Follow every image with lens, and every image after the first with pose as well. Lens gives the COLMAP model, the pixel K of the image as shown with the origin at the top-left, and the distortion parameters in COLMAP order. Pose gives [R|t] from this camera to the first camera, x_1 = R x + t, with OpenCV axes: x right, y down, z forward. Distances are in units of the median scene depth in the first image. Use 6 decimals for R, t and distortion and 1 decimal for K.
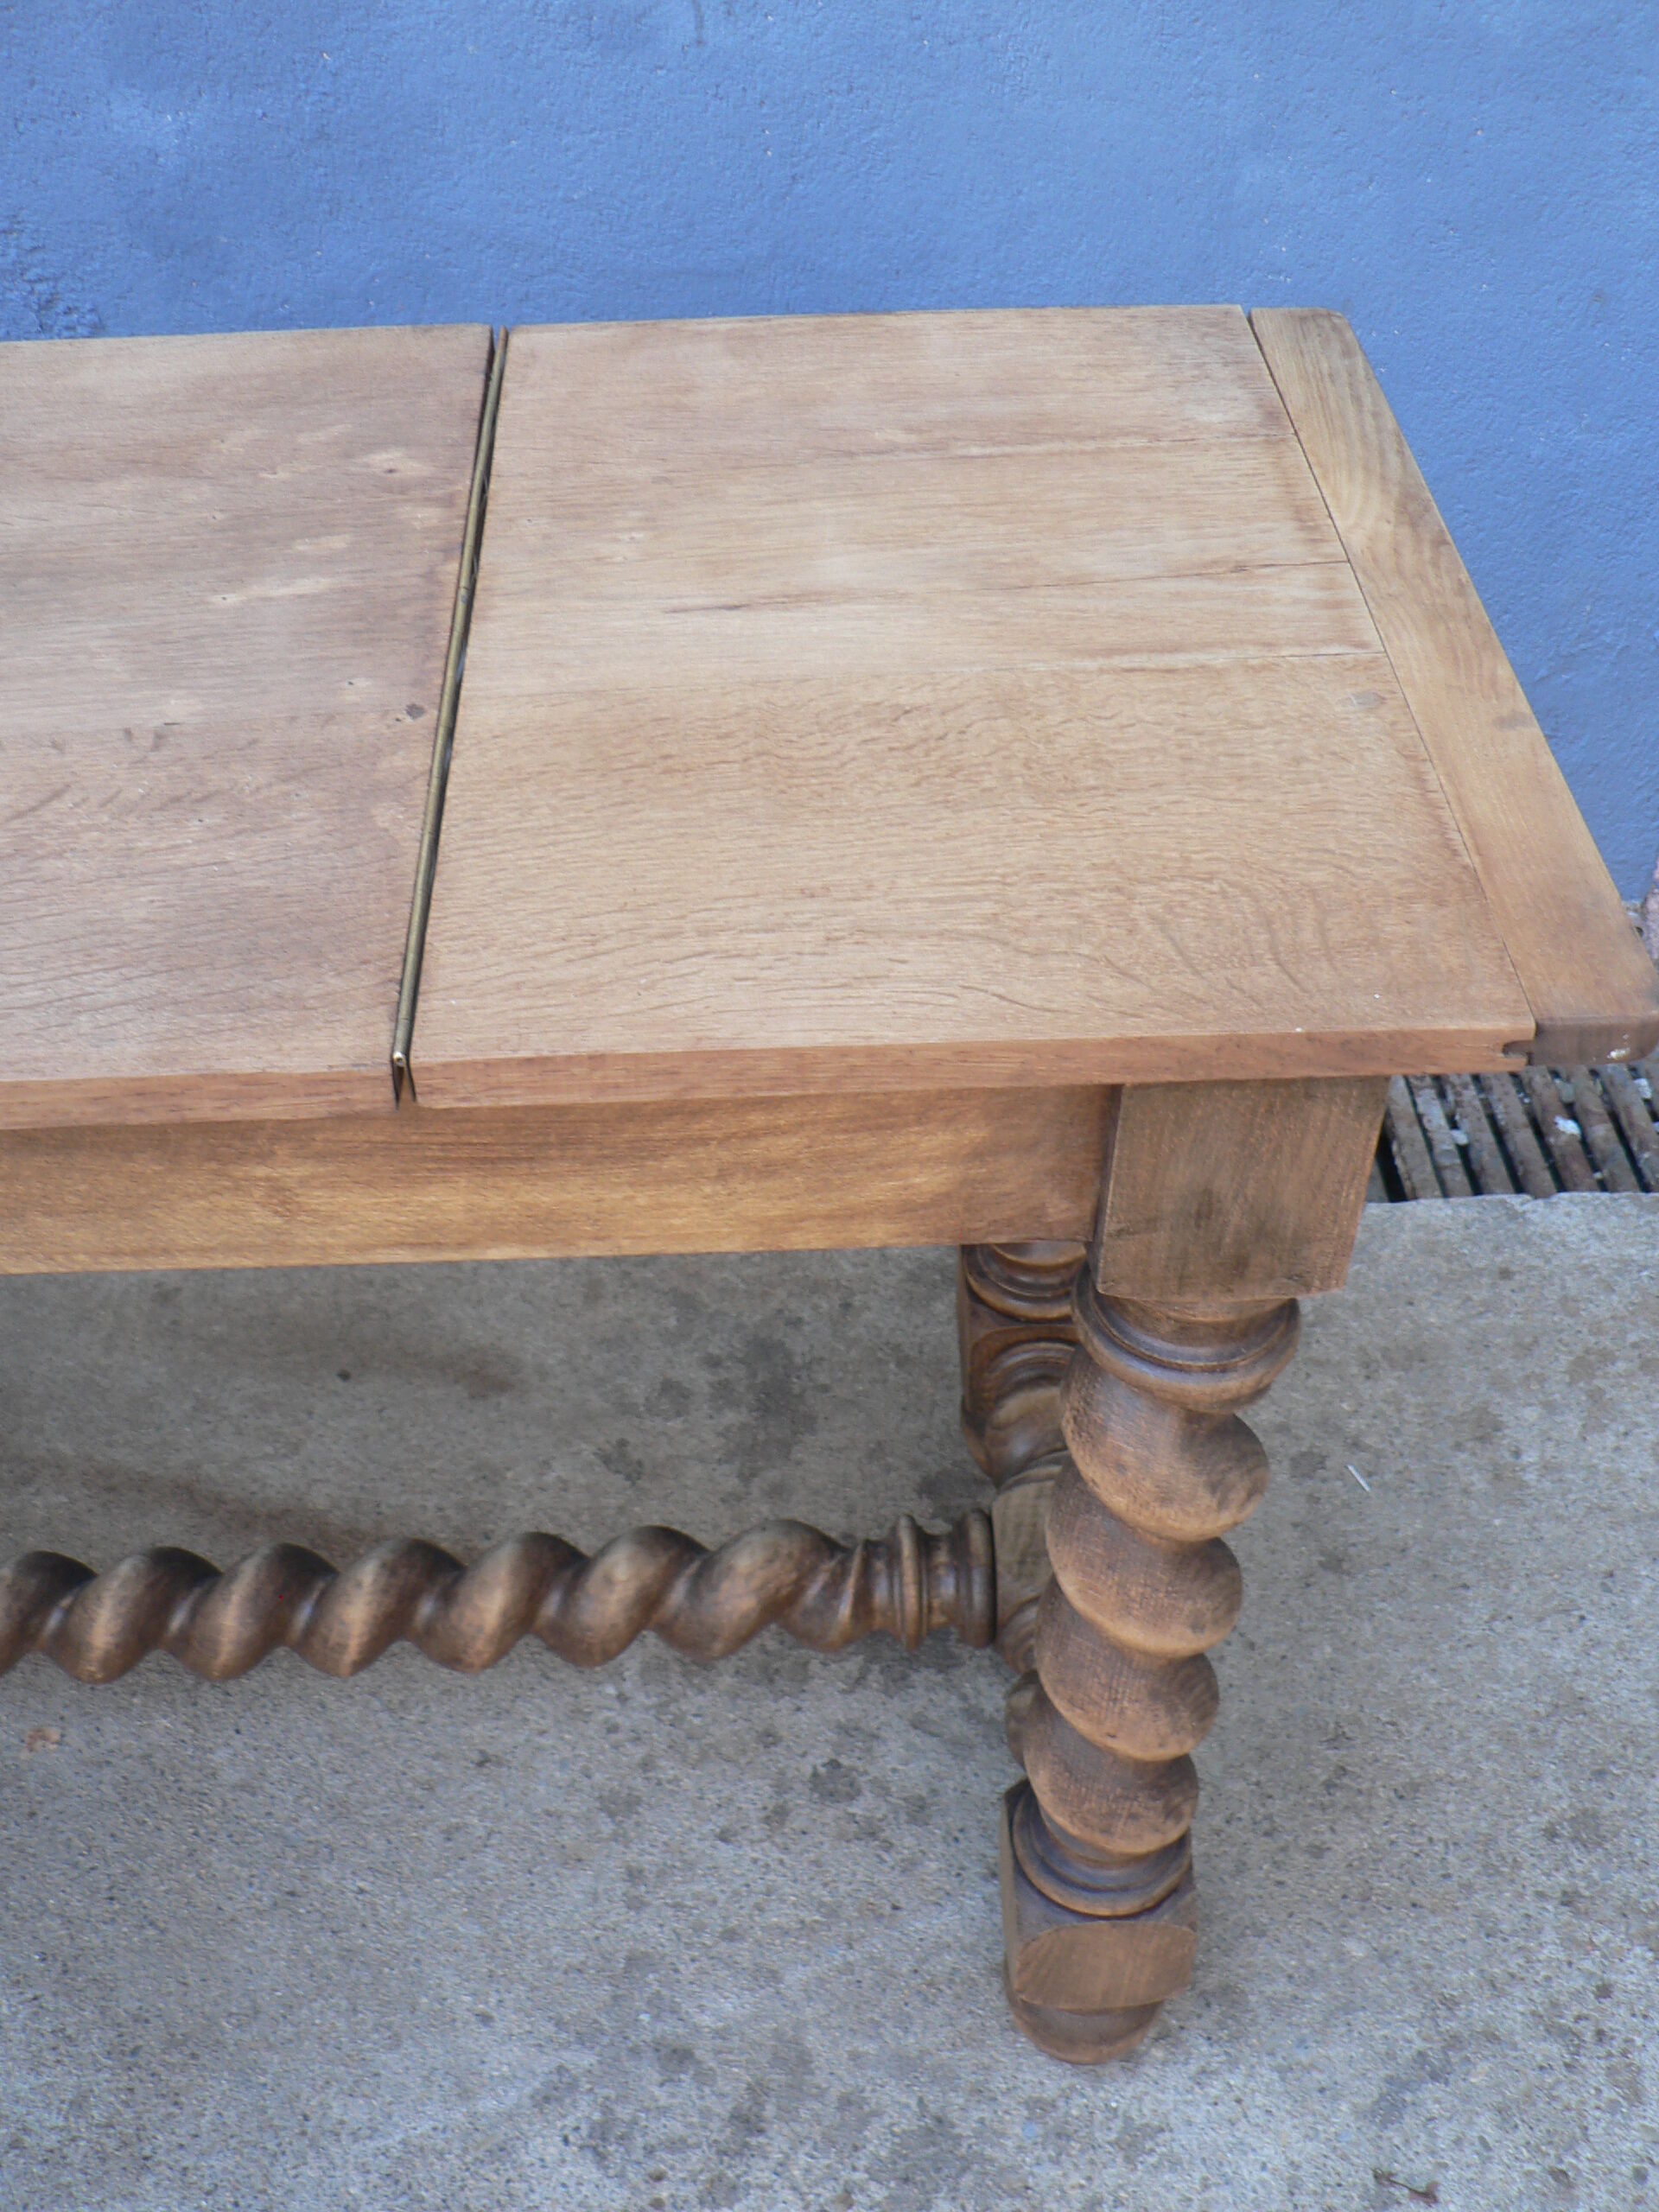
lens RADIAL K [[2445.2, 0, 868.3], [0, 2445.2, 1139.7], [0, 0, 1]] dist [-0.197878, 0.225772]
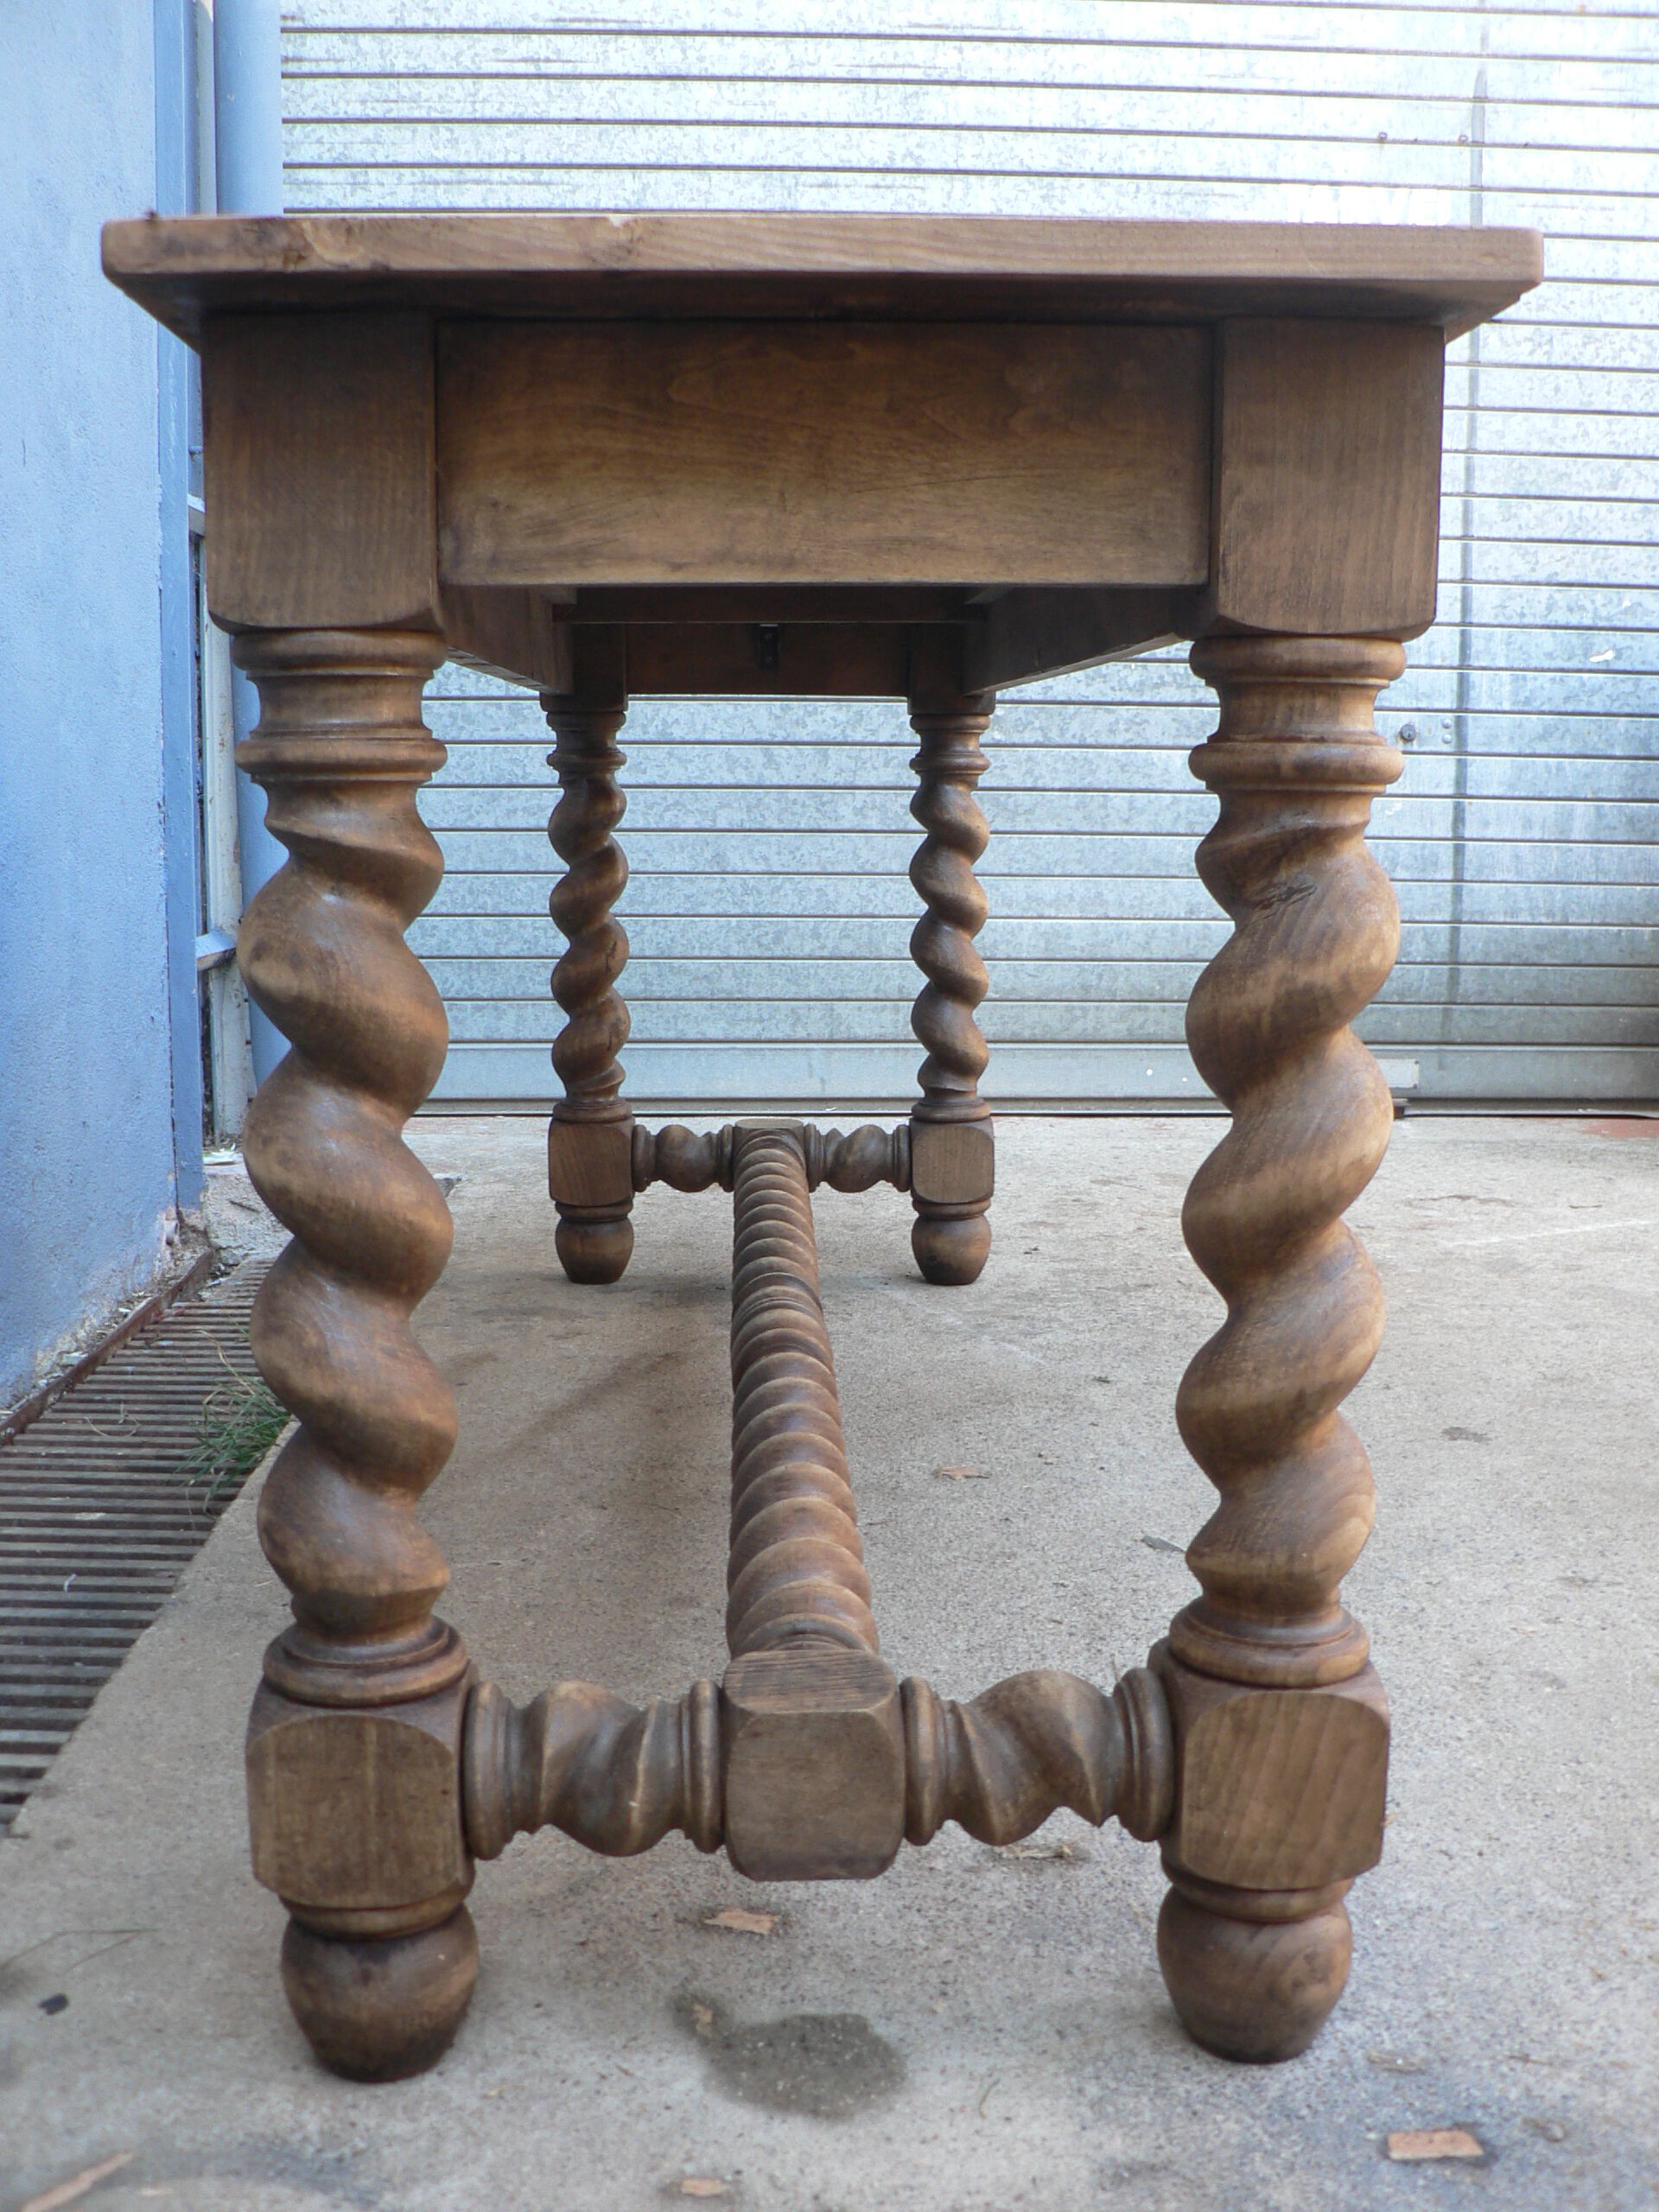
lens RADIAL K [[2437.6, 0, 839.6], [0, 2437.6, 1105.6], [0, 0, 1]] dist [-0.198678, 0.229728]
pose [[0.017914, -0.150484, 0.988450, -2.002163], [0.681769, 0.724972, 0.098016, -0.005376], [-0.731348, 0.672139, 0.115582, 0.764702]]
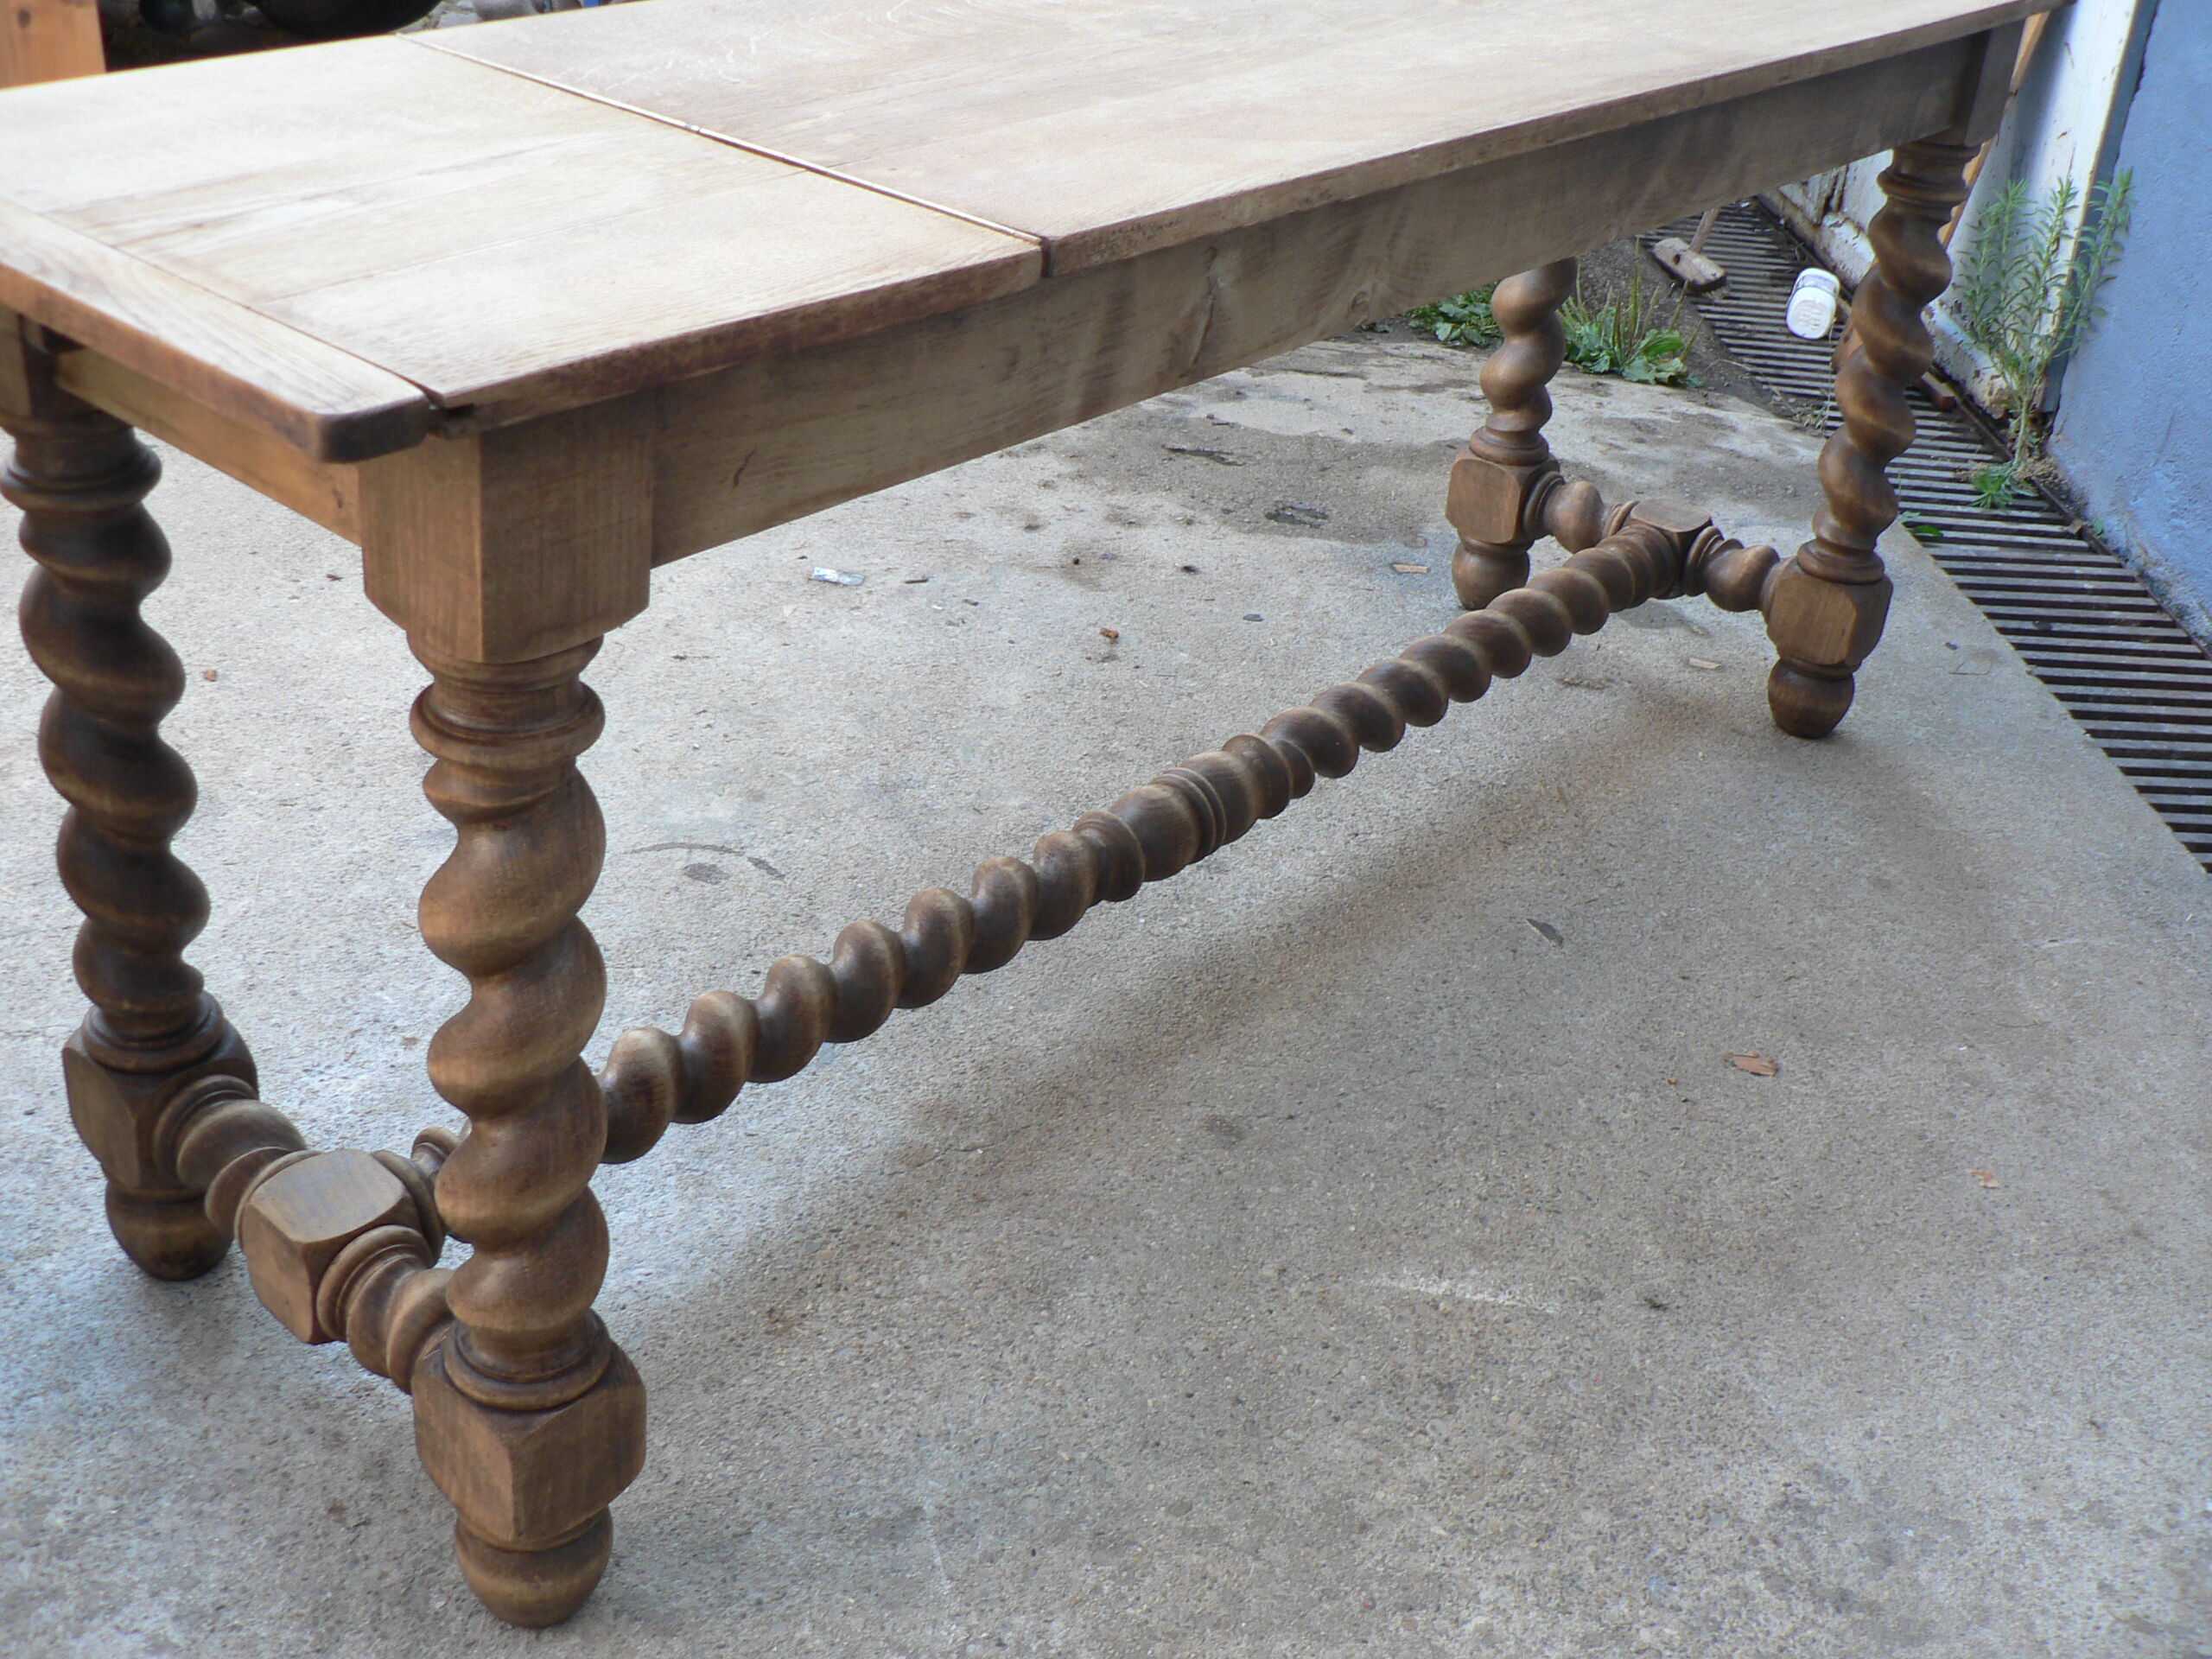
lens RADIAL K [[2353.1, 0, 1053.7], [0, 2353.1, 827.9], [0, 0, 1]] dist [-0.172607, 0.185363]
pose [[-0.016874, 0.498450, -0.866754, 0.736297], [-0.730523, 0.585738, 0.351066, 0.083638], [0.682679, 0.639108, 0.354246, 0.103314]]
